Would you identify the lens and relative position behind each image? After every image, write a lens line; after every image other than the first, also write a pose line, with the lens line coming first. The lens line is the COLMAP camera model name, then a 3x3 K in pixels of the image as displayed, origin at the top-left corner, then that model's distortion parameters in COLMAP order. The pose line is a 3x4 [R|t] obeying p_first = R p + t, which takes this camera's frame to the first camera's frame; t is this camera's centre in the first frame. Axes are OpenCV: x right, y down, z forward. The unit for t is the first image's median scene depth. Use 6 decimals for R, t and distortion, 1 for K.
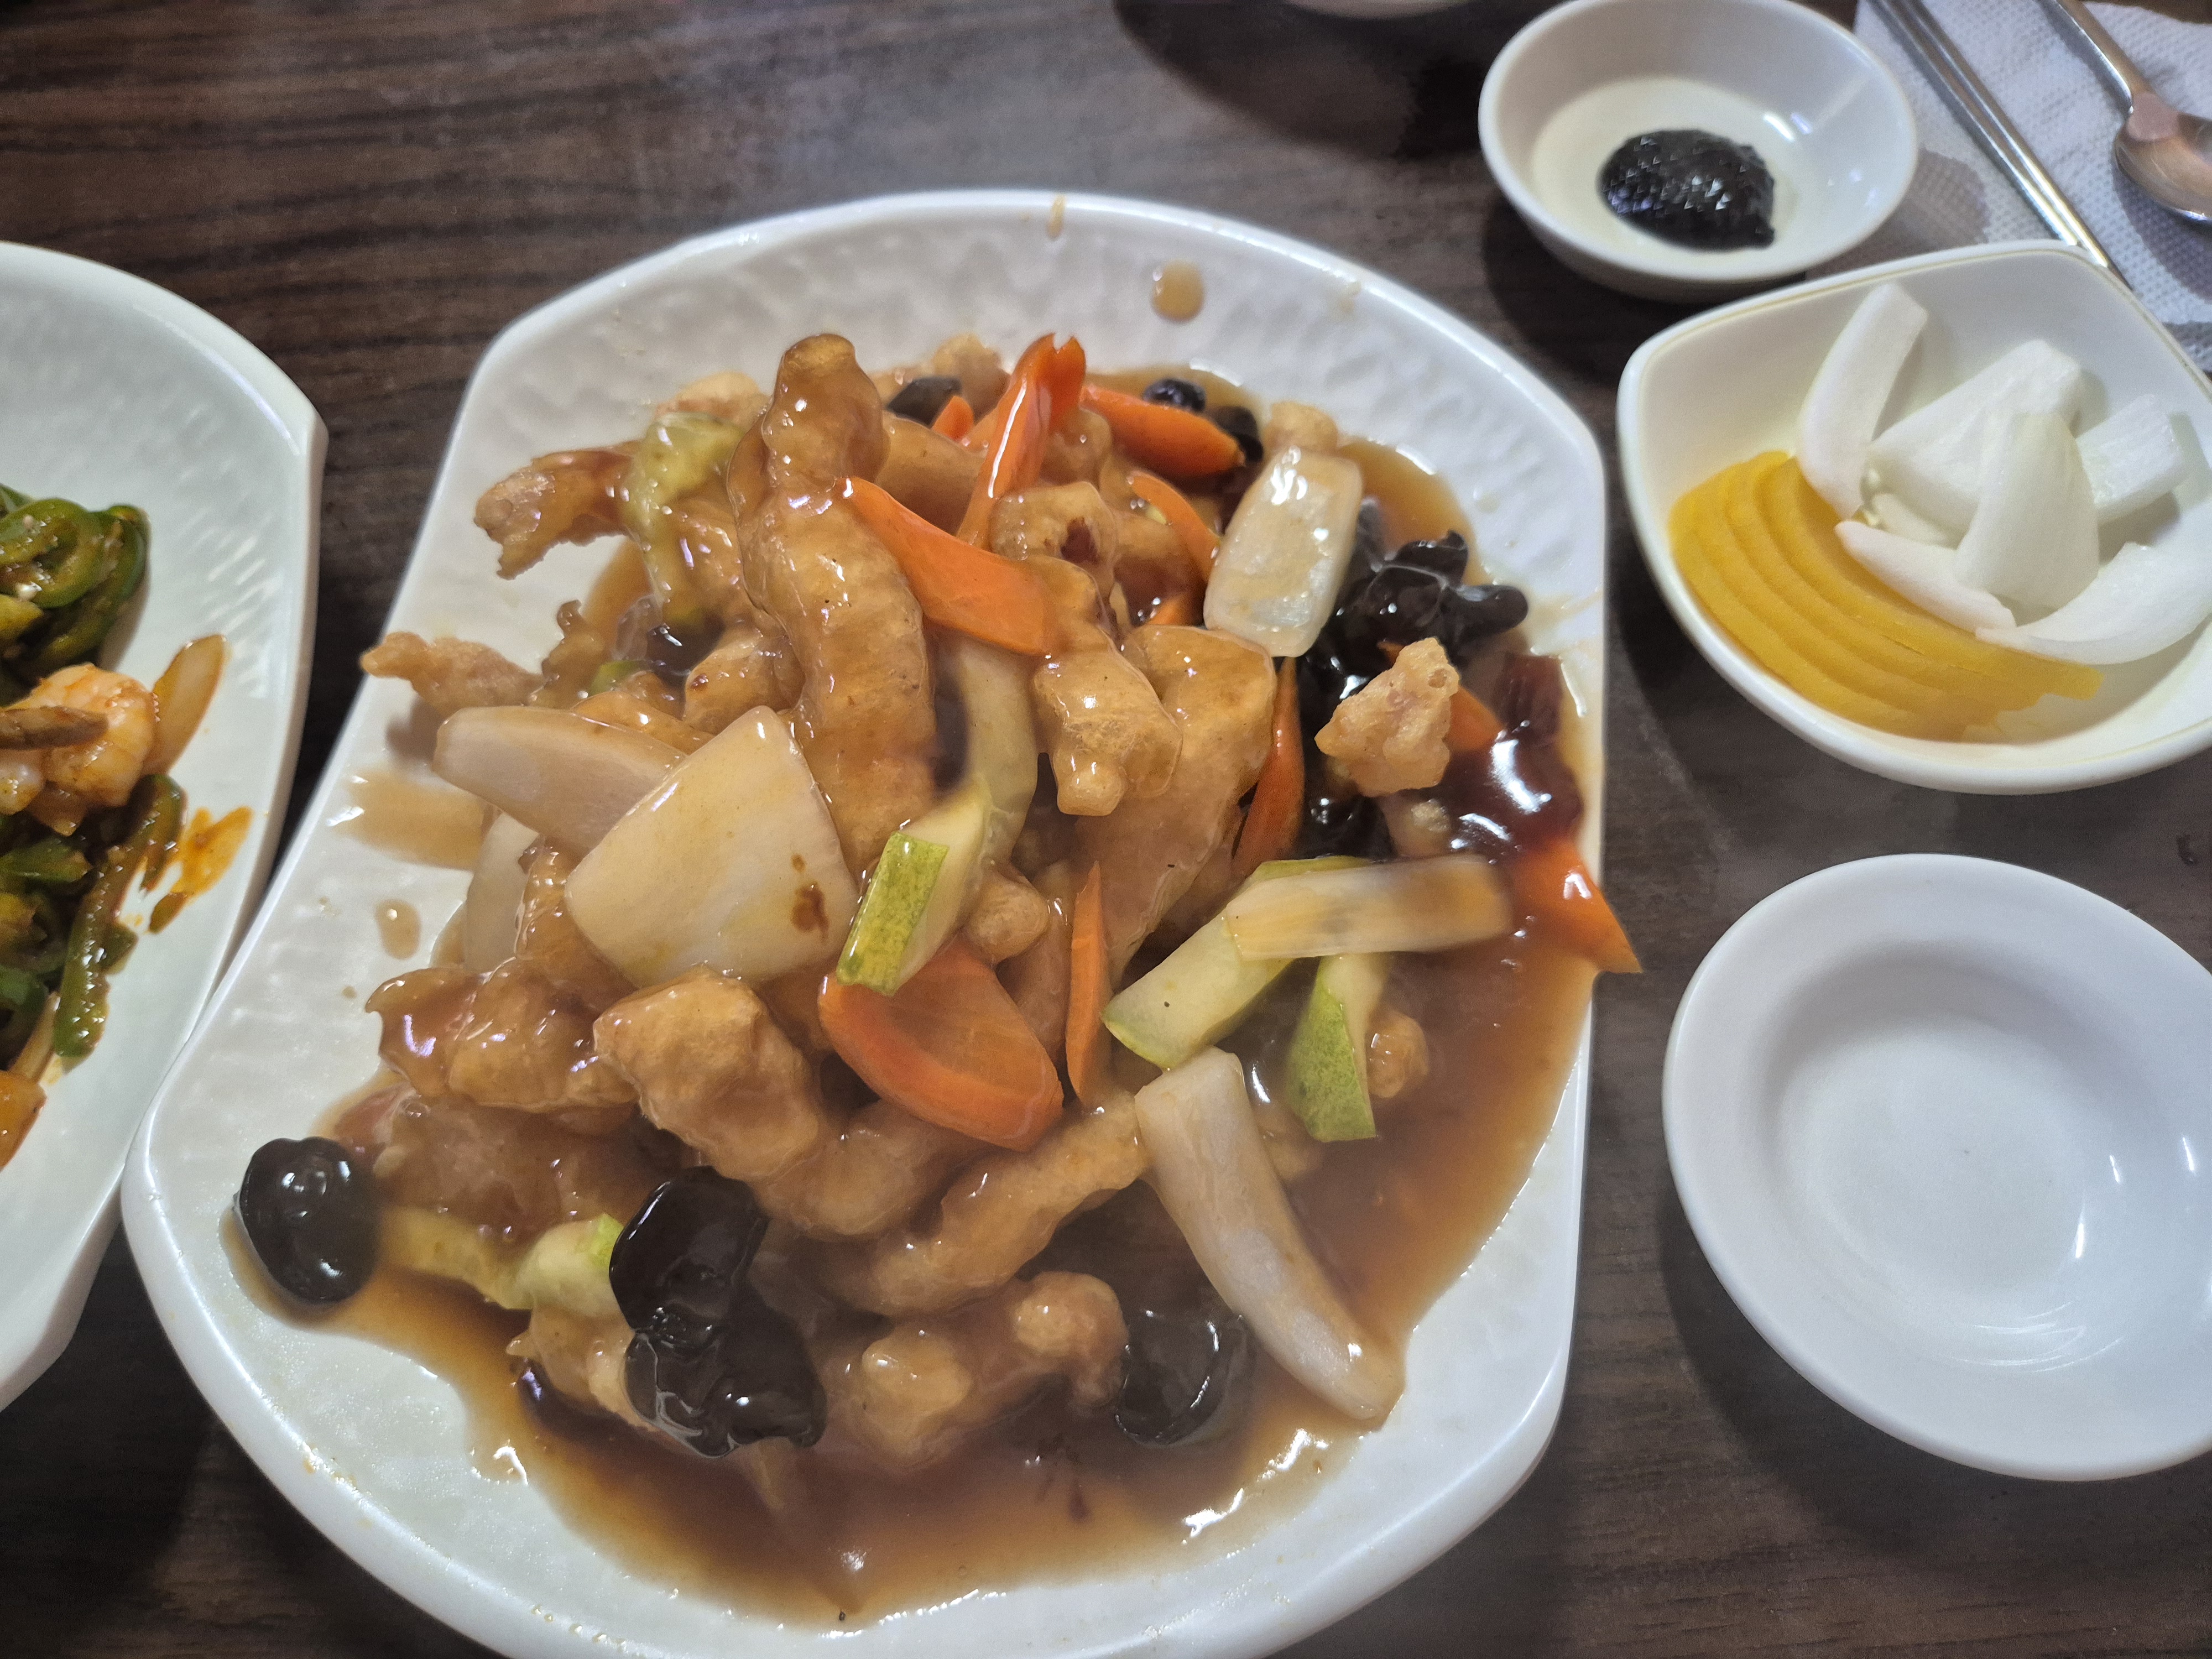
lens RADIAL K [[1483.8, 0, 1106.0], [0, 1483.8, 829.5], [0, 0, 1]] dist [0.001343, -0.022632]
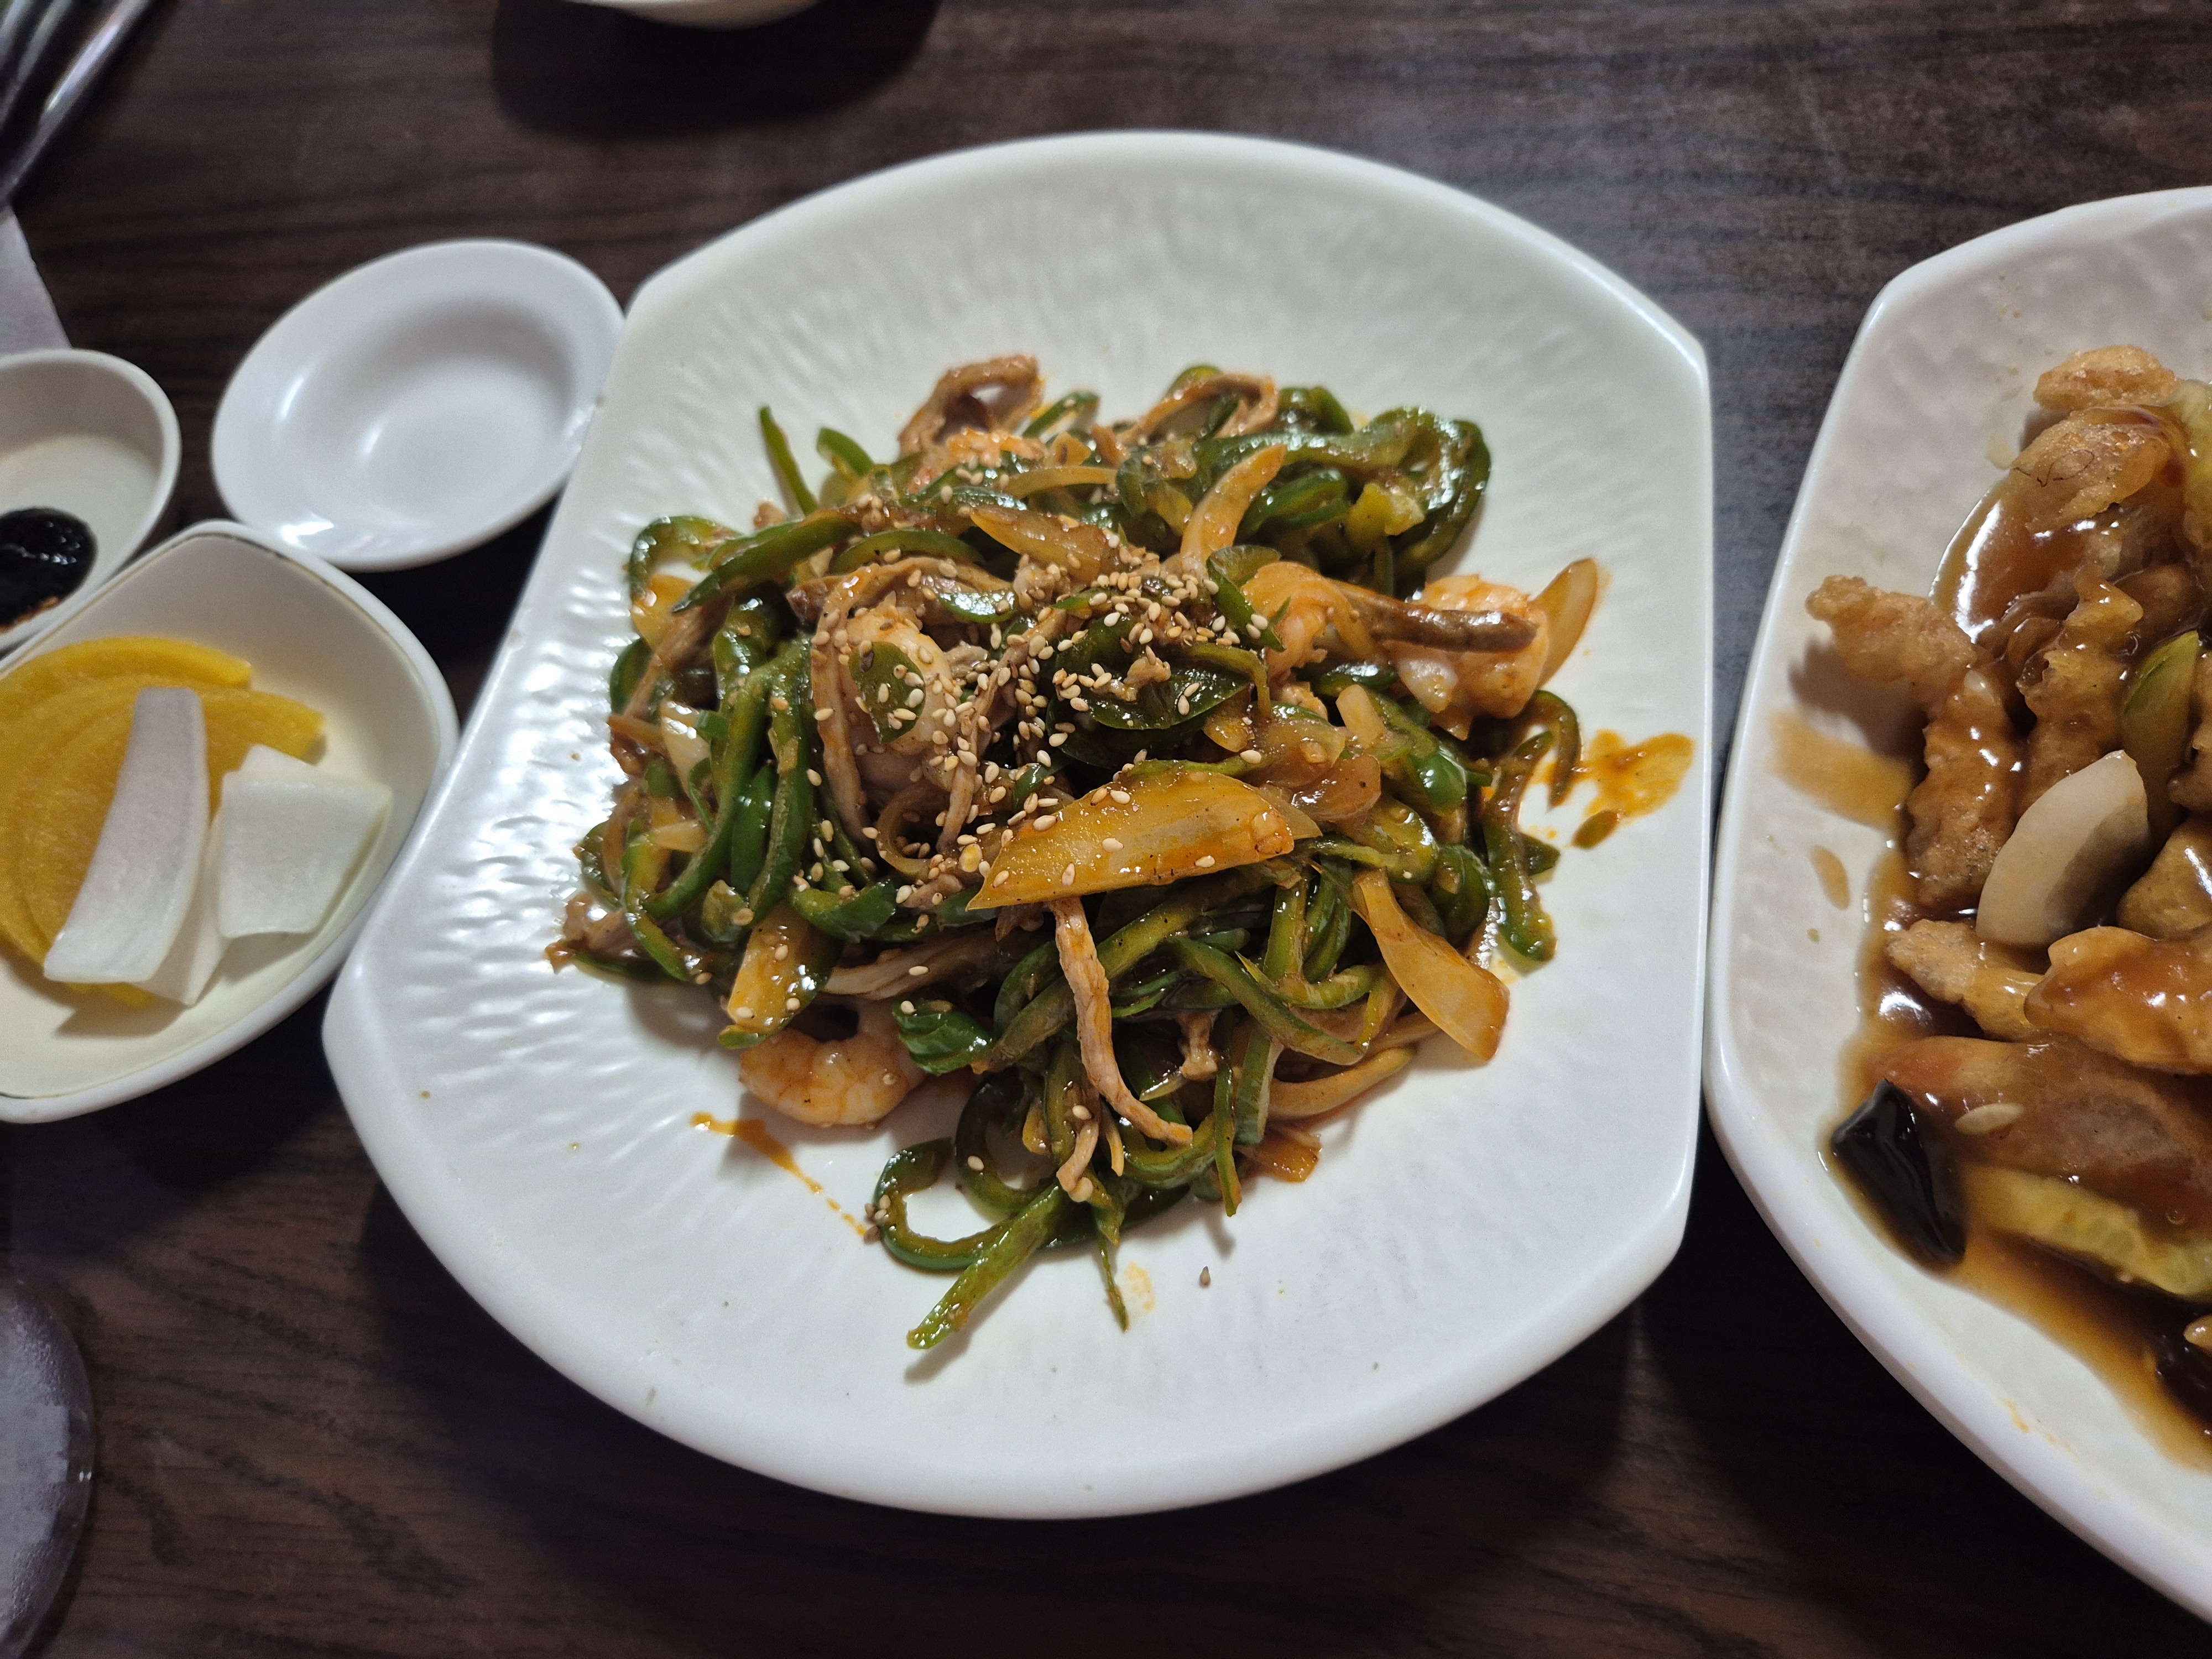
lens RADIAL K [[1483.8, 0, 1106.0], [0, 1483.8, 829.5], [0, 0, 1]] dist [0.001343, -0.022632]
pose [[0.979398, 0.133768, -0.151281, -0.709155], [-0.134322, 0.990916, 0.006594, 0.082644], [0.150789, 0.013863, 0.988469, -0.032255]]
